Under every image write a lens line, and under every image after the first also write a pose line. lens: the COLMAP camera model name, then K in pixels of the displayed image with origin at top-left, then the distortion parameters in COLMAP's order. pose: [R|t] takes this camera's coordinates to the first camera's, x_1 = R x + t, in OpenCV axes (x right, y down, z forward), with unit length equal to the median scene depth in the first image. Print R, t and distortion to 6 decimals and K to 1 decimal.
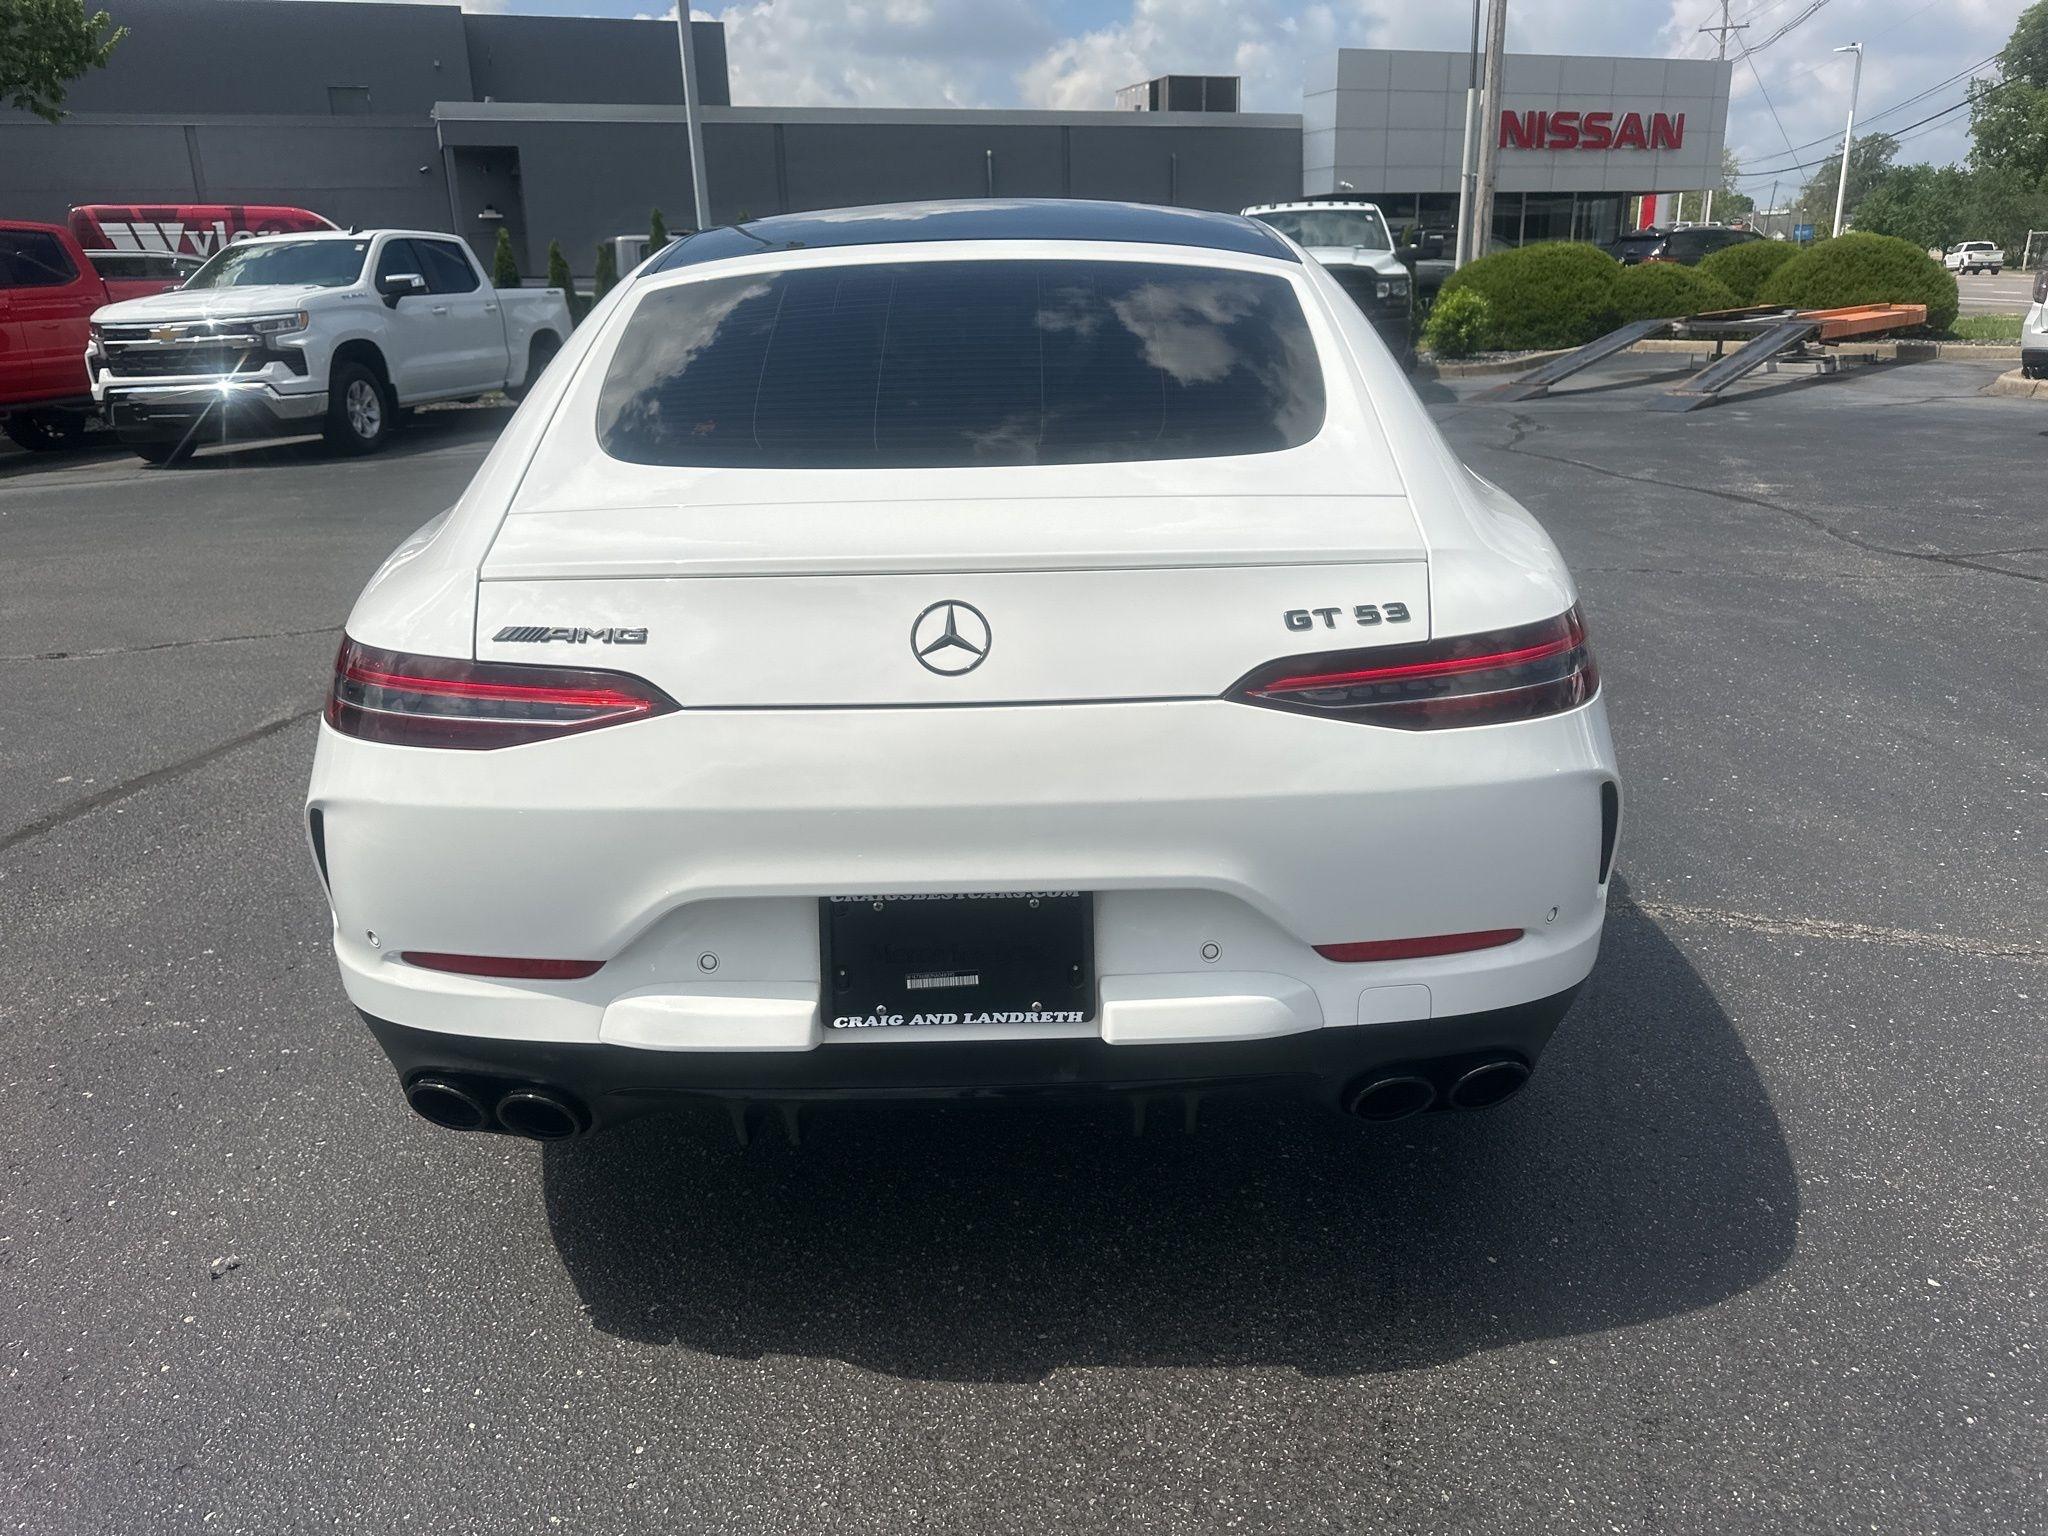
lens RADIAL K [[1453.6, 0, 1017.1], [0, 1453.6, 813.4], [0, 0, 1]] dist [0.079457, -0.061994]
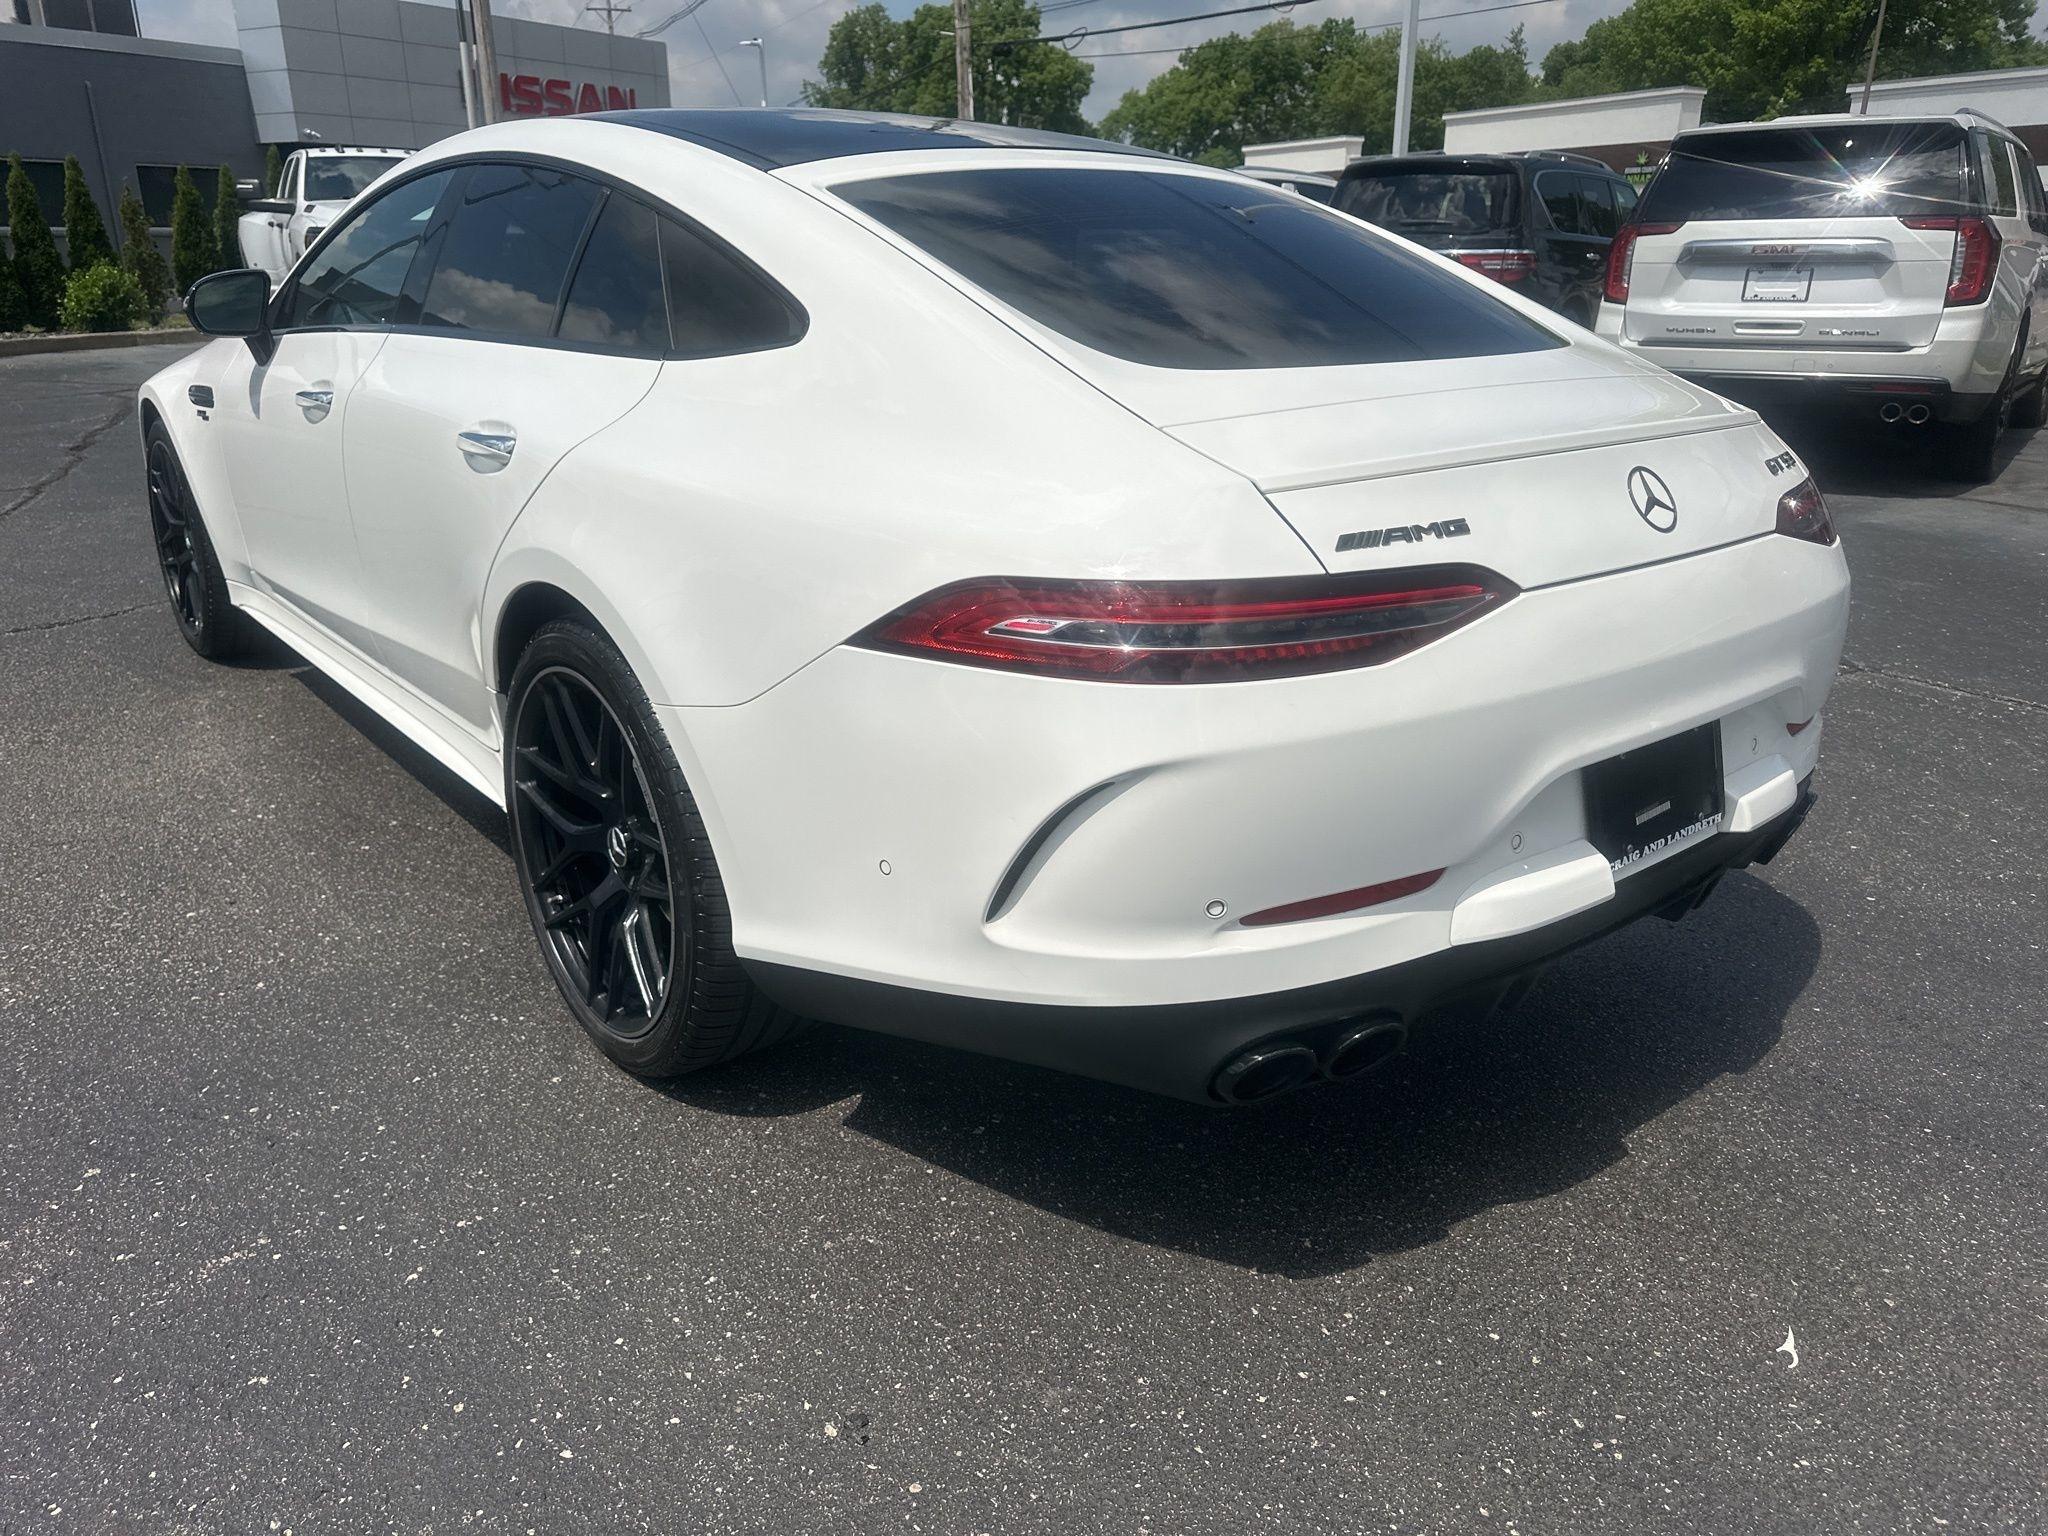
lens RADIAL K [[1474.5, 0, 1060.4], [0, 1474.5, 854.6], [0, 0, 1]] dist [-0.027003, 0.024692]
pose [[0.769853, -0.225676, 0.596990, -1.080907], [0.198596, 0.973665, 0.111967, -0.069303], [-0.606536, 0.032362, 0.794397, 0.379821]]
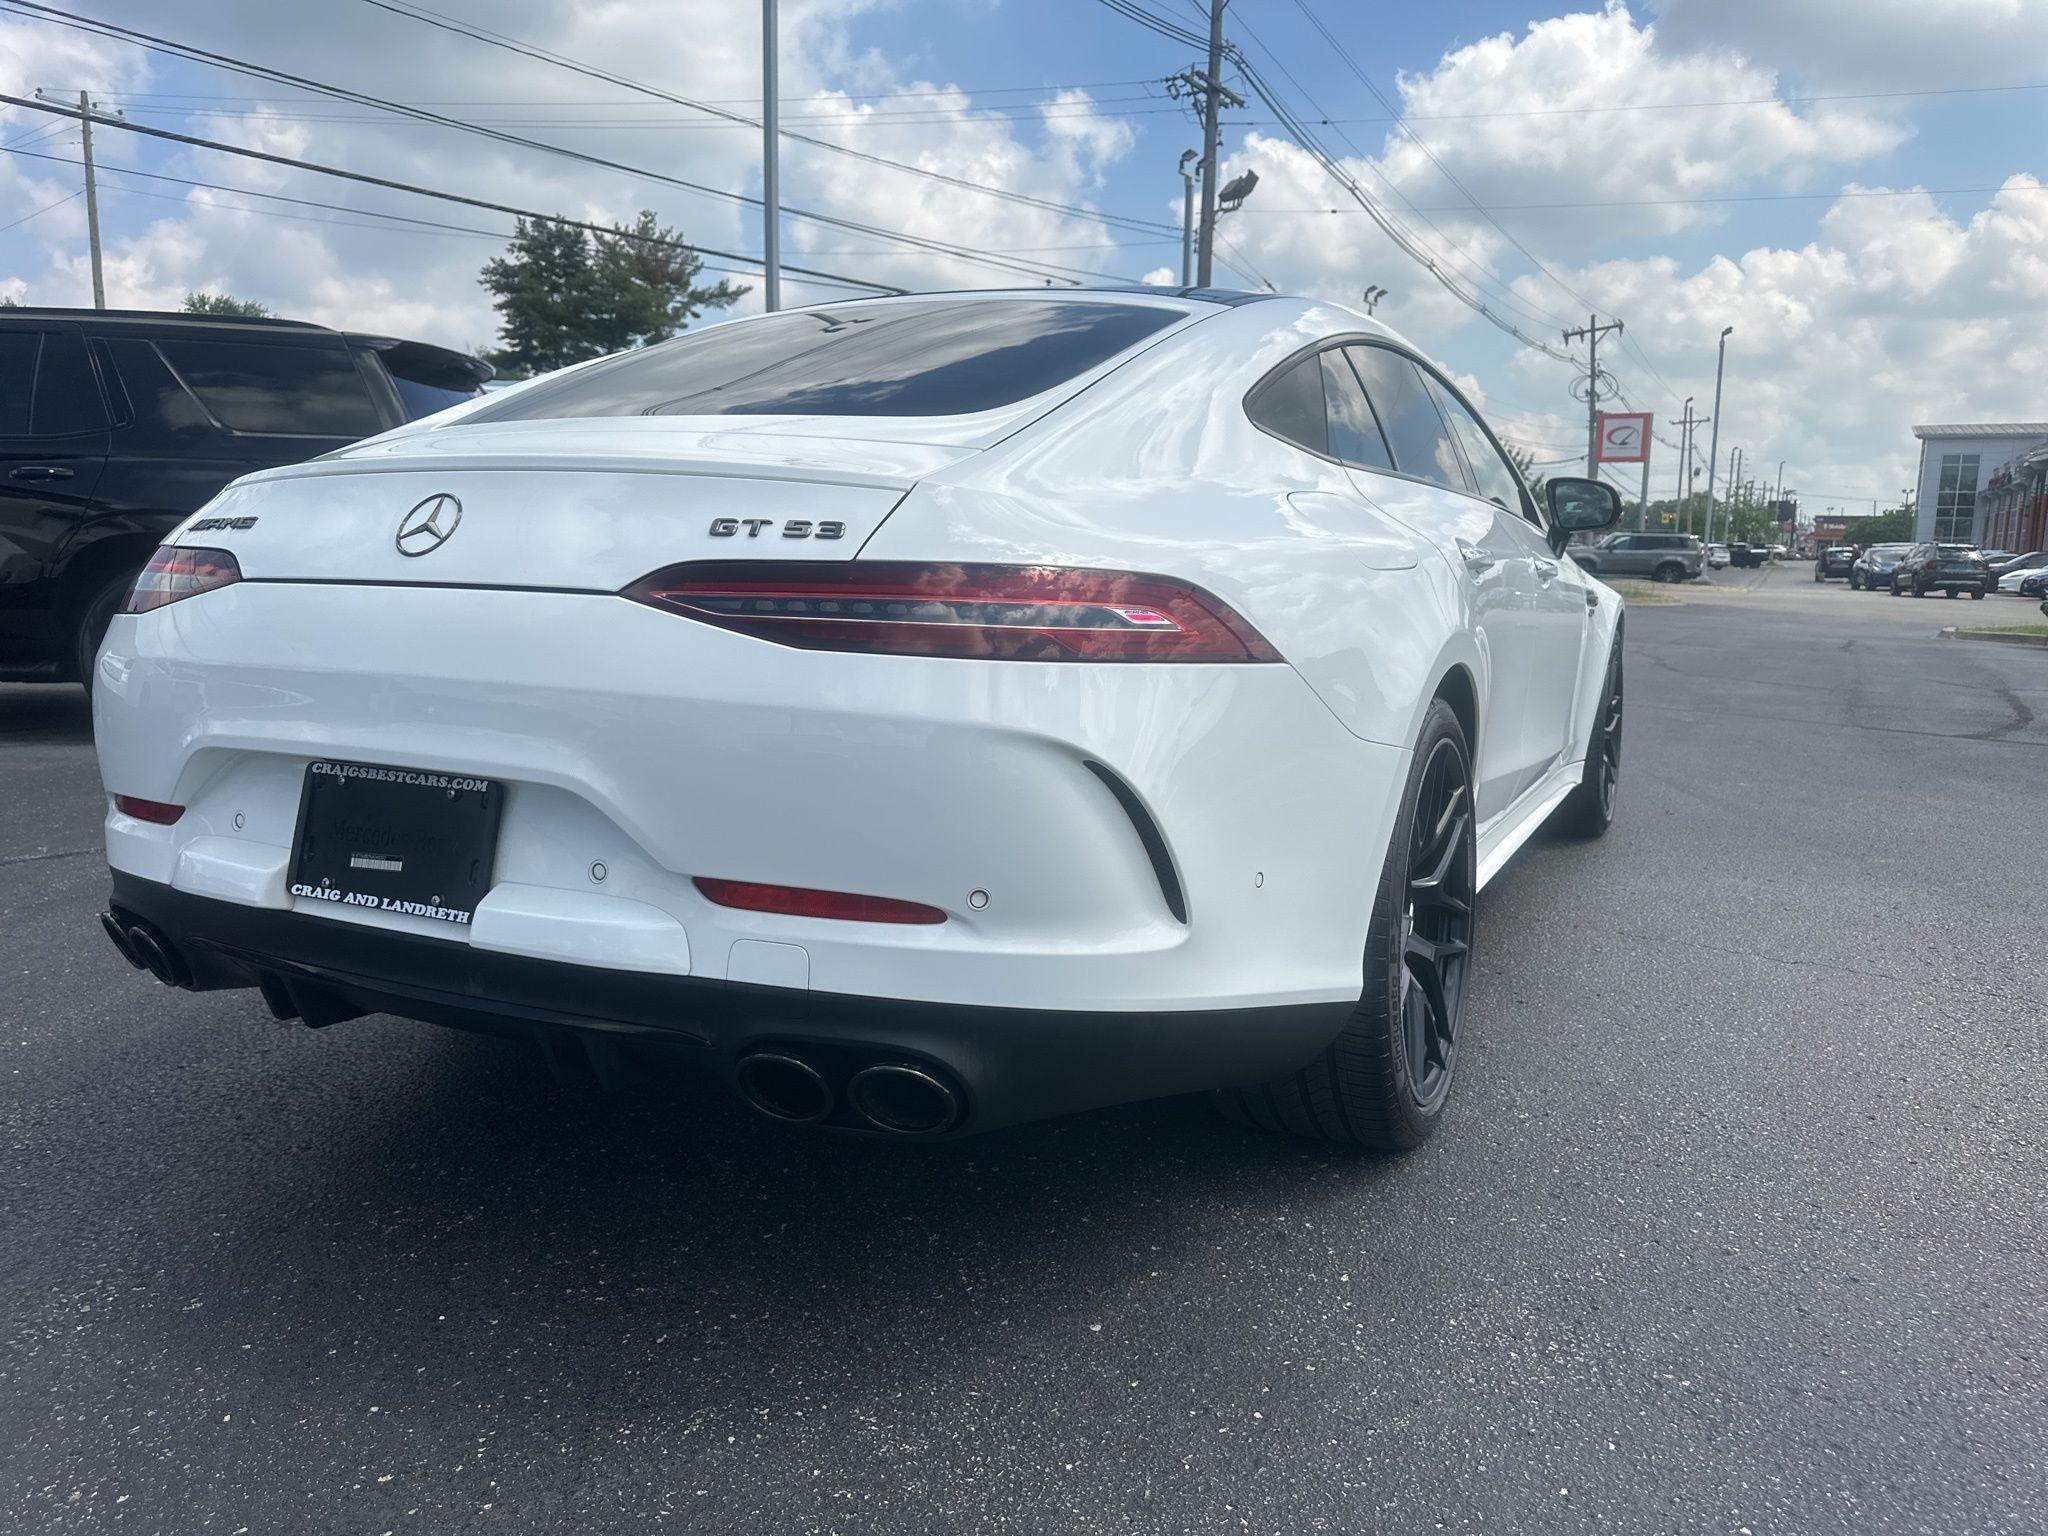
lens RADIAL K [[1476.0, 0, 1048.3], [0, 1476.0, 808.5], [0, 0, 1]] dist [0.043034, -0.056962]
pose [[0.898501, 0.111475, -0.424582, 0.792152], [-0.188606, 0.971427, -0.144077, 0.138775], [0.396390, 0.209532, 0.893852, 0.262763]]
